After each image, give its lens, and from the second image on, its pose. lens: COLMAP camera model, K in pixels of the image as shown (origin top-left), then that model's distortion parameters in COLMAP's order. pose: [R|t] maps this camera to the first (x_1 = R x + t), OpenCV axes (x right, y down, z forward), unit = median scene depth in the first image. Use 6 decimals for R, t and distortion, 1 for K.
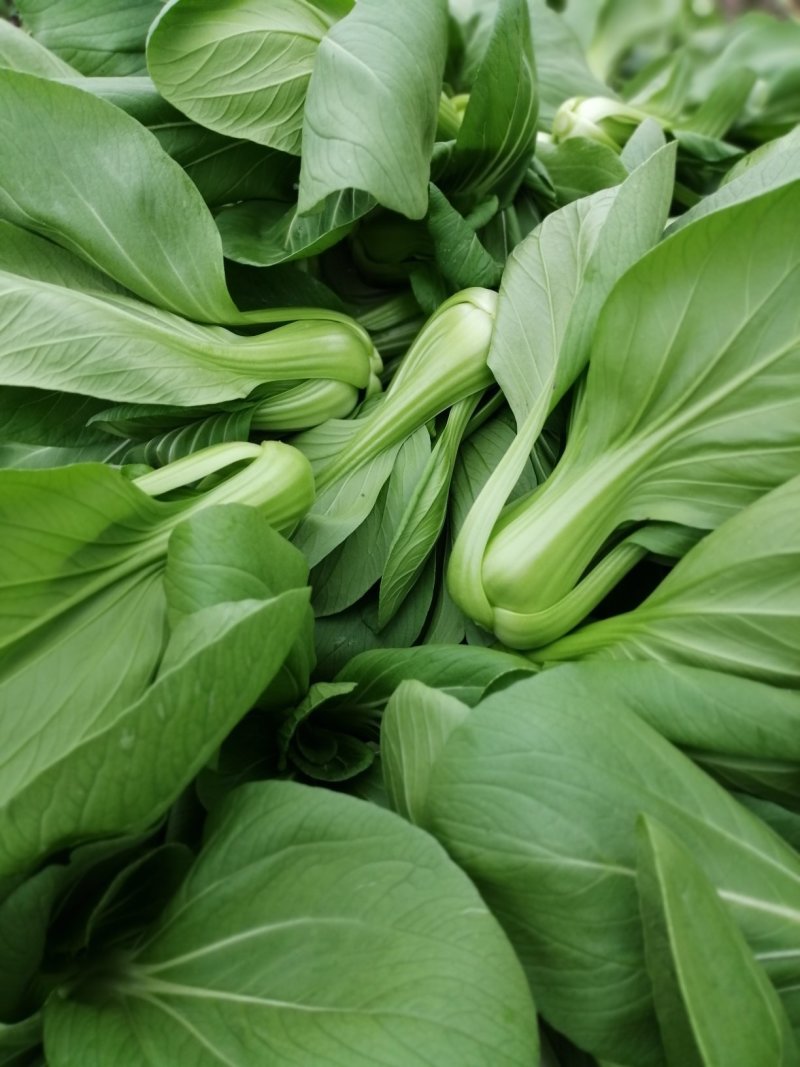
lens RADIAL K [[857.3, 0, 400.0], [0, 857.3, 533.5], [0, 0, 1]] dist [0.001386, -0.007139]
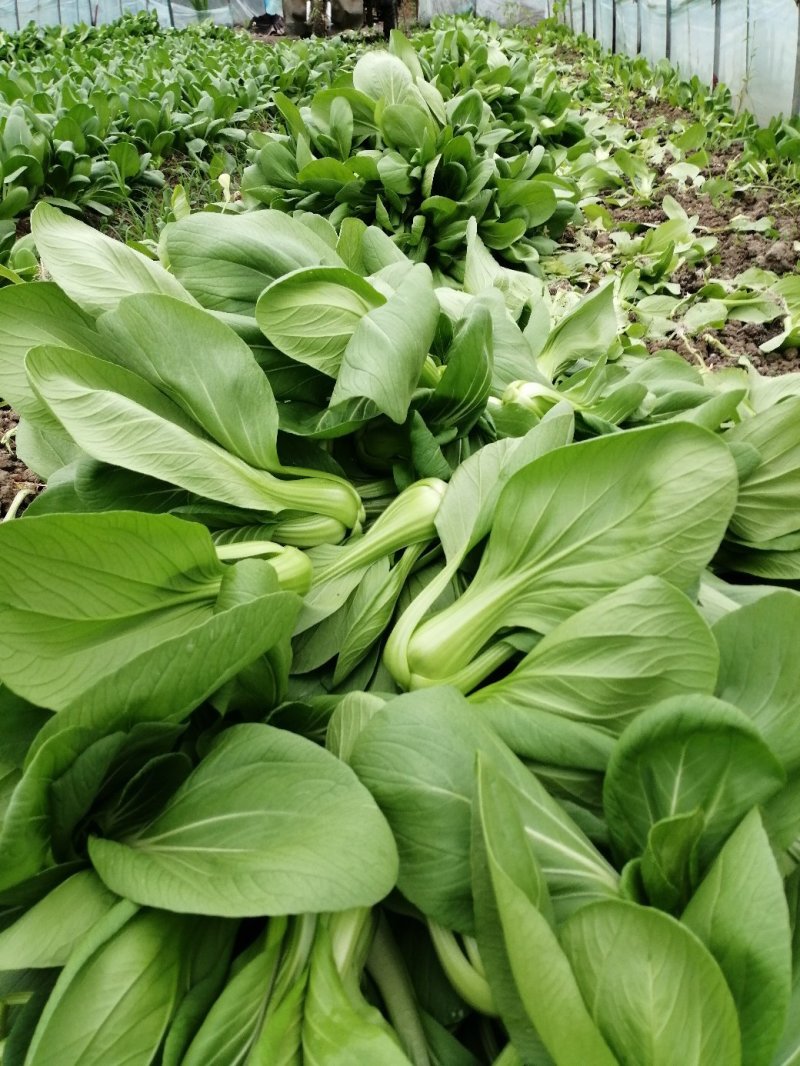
lens RADIAL K [[946.8, 0, 440.0], [0, 946.8, 550.1], [0, 0, 1]] dist [0.059018, -0.087738]
pose [[0.982340, 0.172970, 0.071335, -0.000581], [-0.147147, 0.949697, -0.276449, 0.325546], [-0.115564, 0.261071, 0.958377, -0.639530]]
